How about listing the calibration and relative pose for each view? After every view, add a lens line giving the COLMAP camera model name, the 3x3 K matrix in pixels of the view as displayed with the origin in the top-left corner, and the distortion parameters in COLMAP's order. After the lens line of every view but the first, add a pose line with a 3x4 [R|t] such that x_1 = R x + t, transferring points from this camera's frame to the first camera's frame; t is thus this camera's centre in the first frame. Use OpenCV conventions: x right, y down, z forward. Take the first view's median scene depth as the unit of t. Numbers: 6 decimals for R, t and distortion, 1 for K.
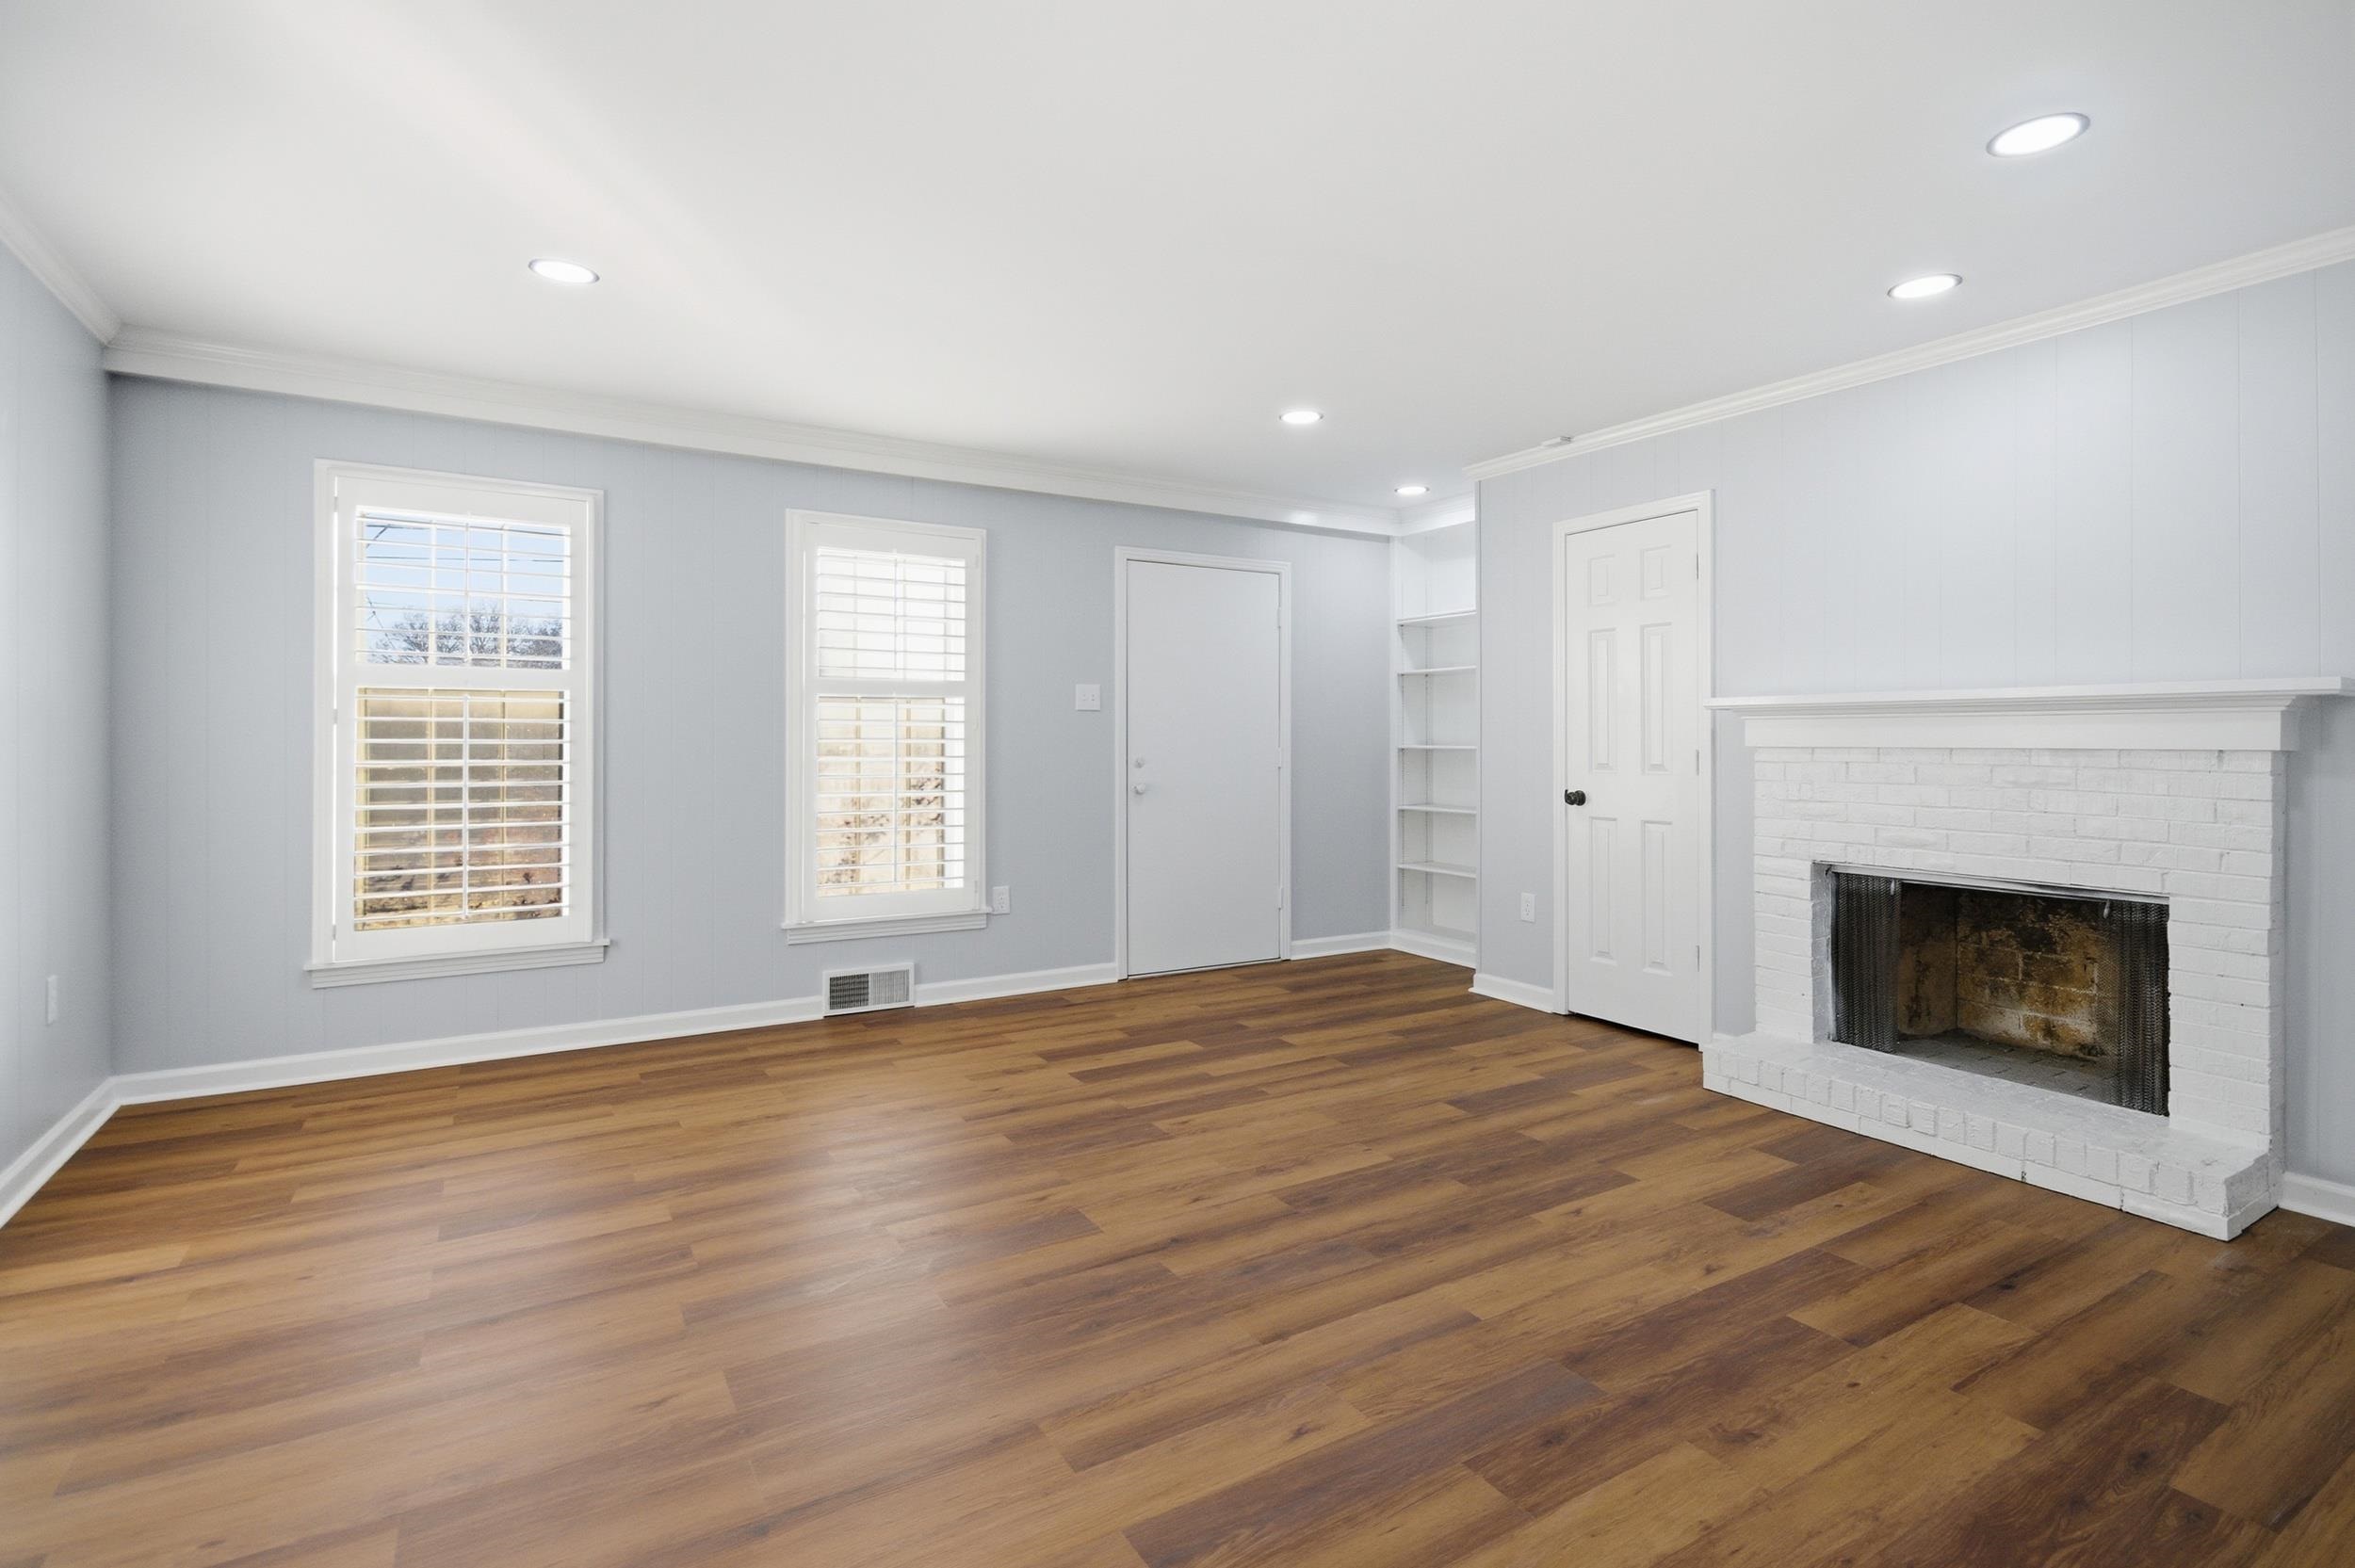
lens RADIAL K [[1072.3, 0, 1179.2], [0, 1072.3, 804.6], [0, 0, 1]] dist [0.006234, -0.008072]
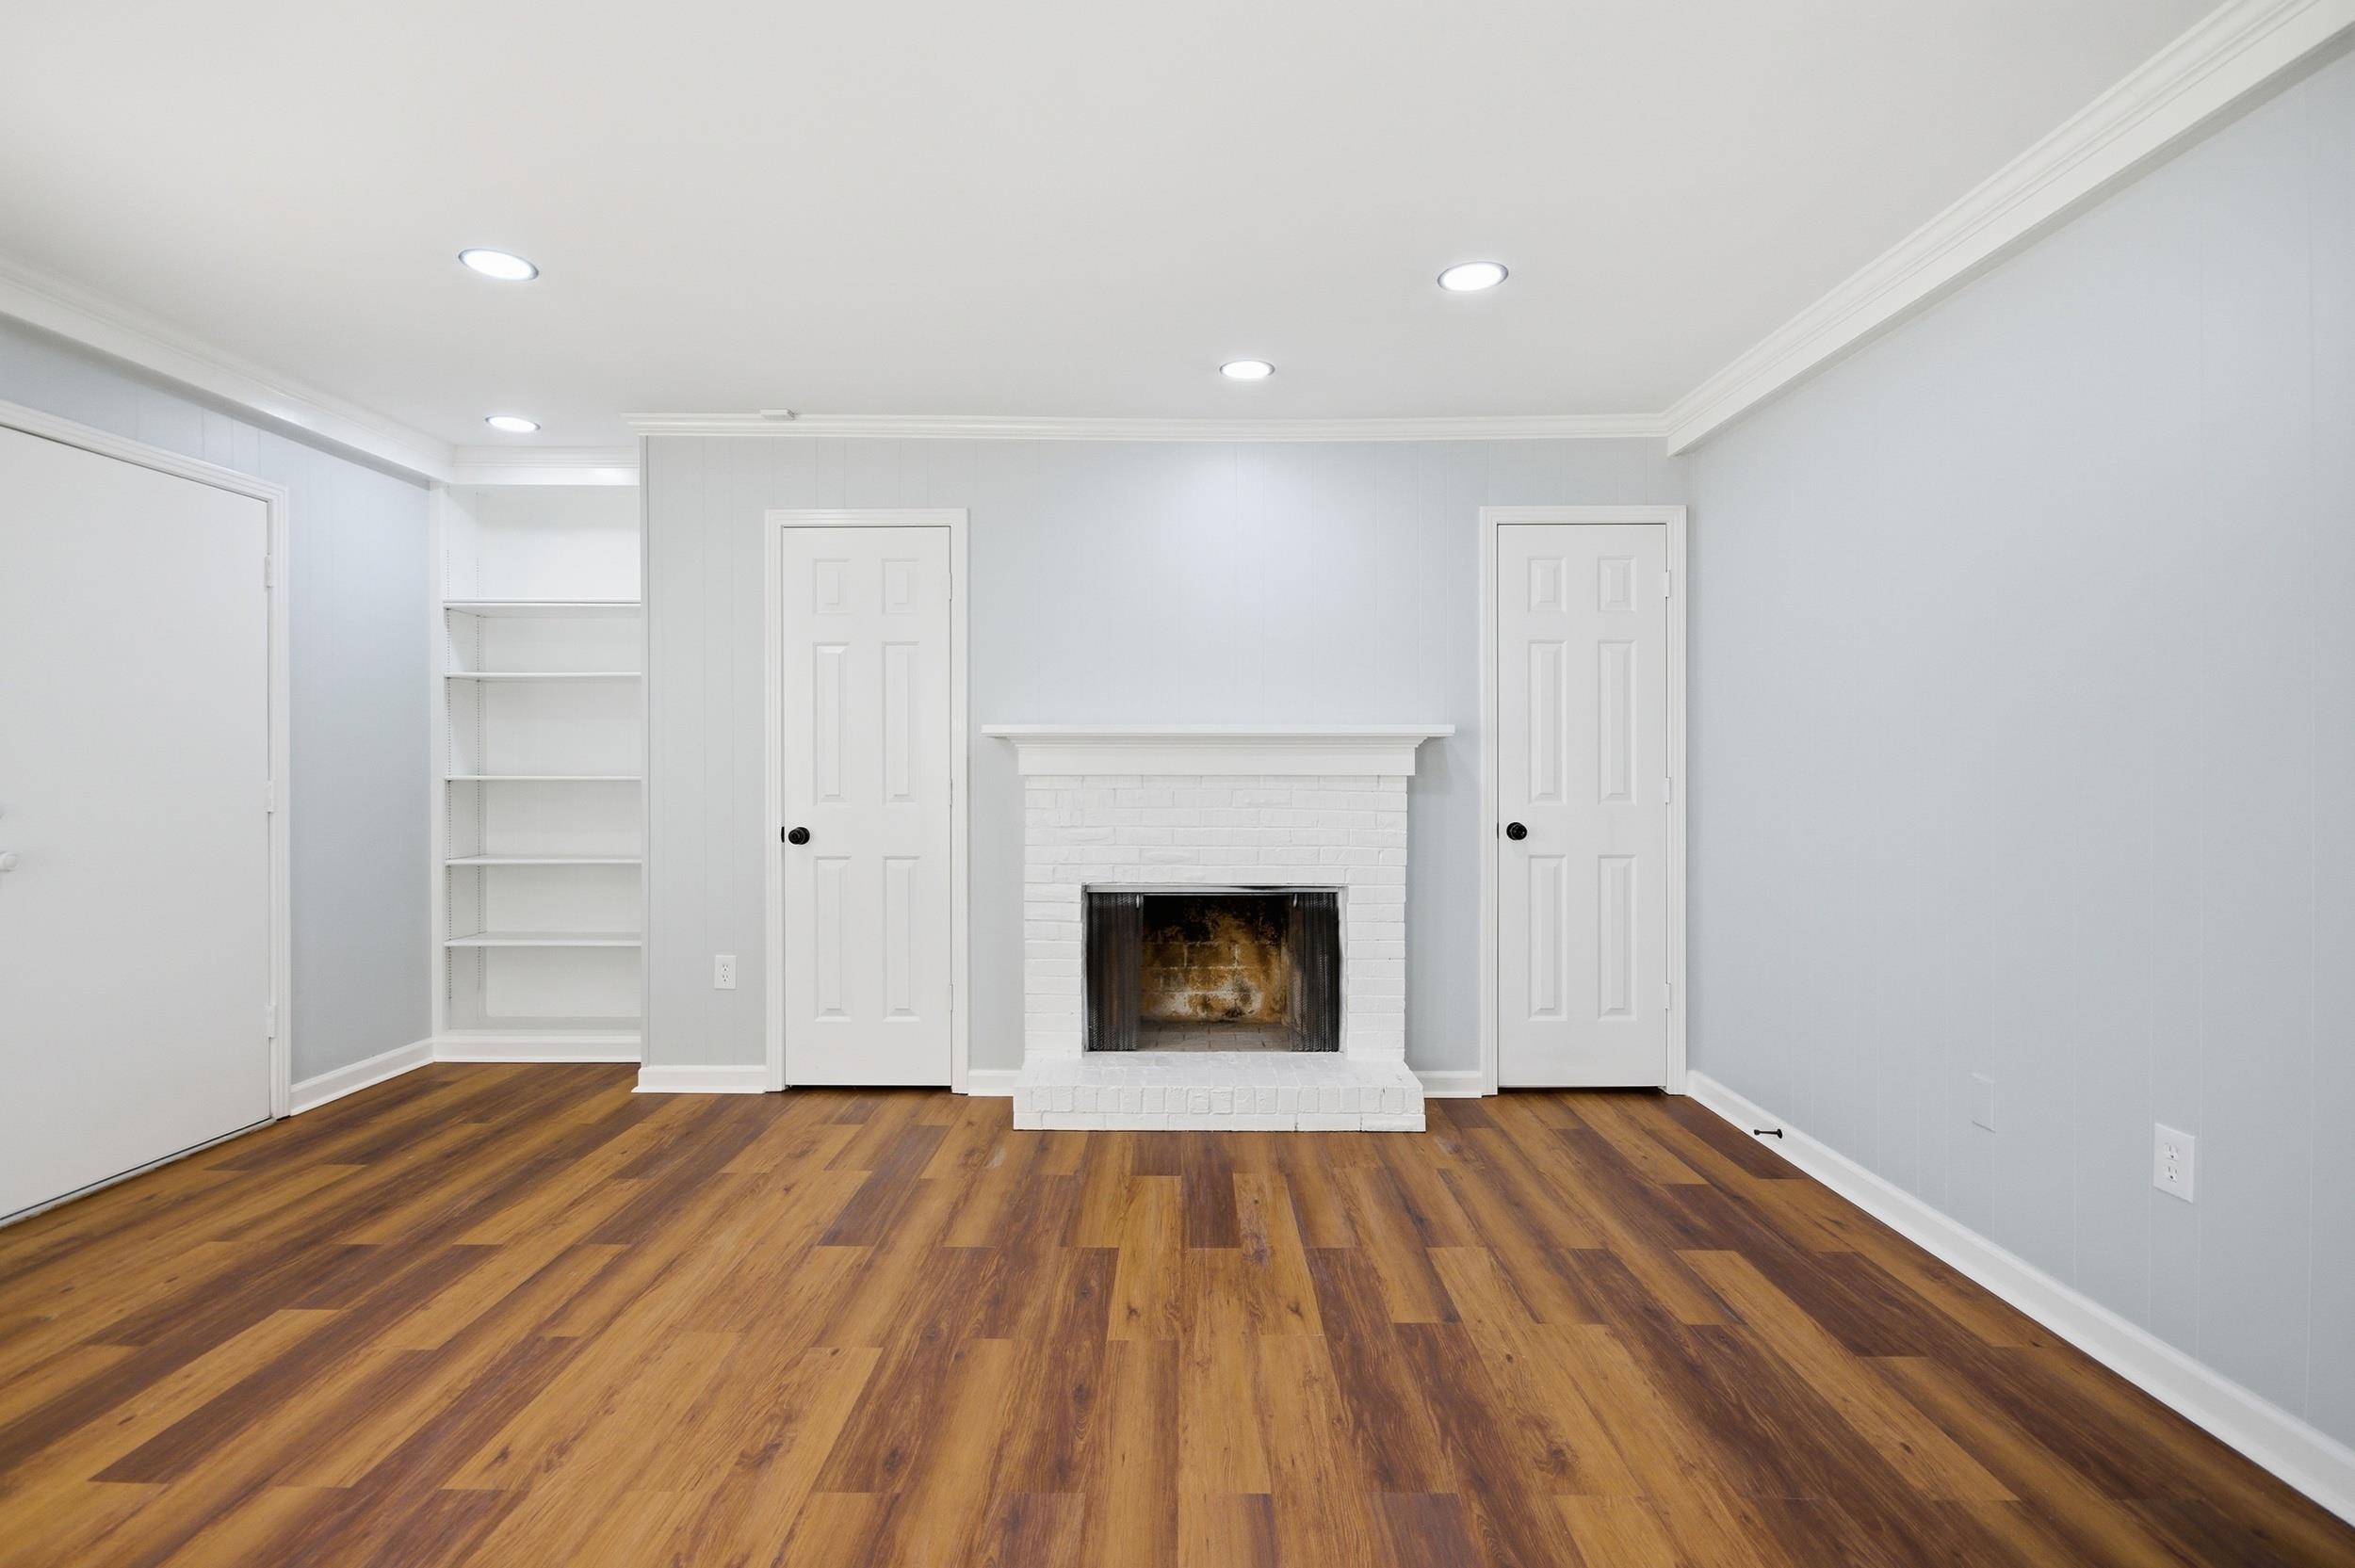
lens RADIAL K [[1072.3, 0, 1179.2], [0, 1072.3, 804.6], [0, 0, 1]] dist [0.006234, -0.008072]
pose [[0.534957, -0.026543, 0.844462, -0.248414], [0.050024, 0.998748, -0.000298, -0.019895], [-0.843397, 0.042403, 0.535615, 0.367649]]
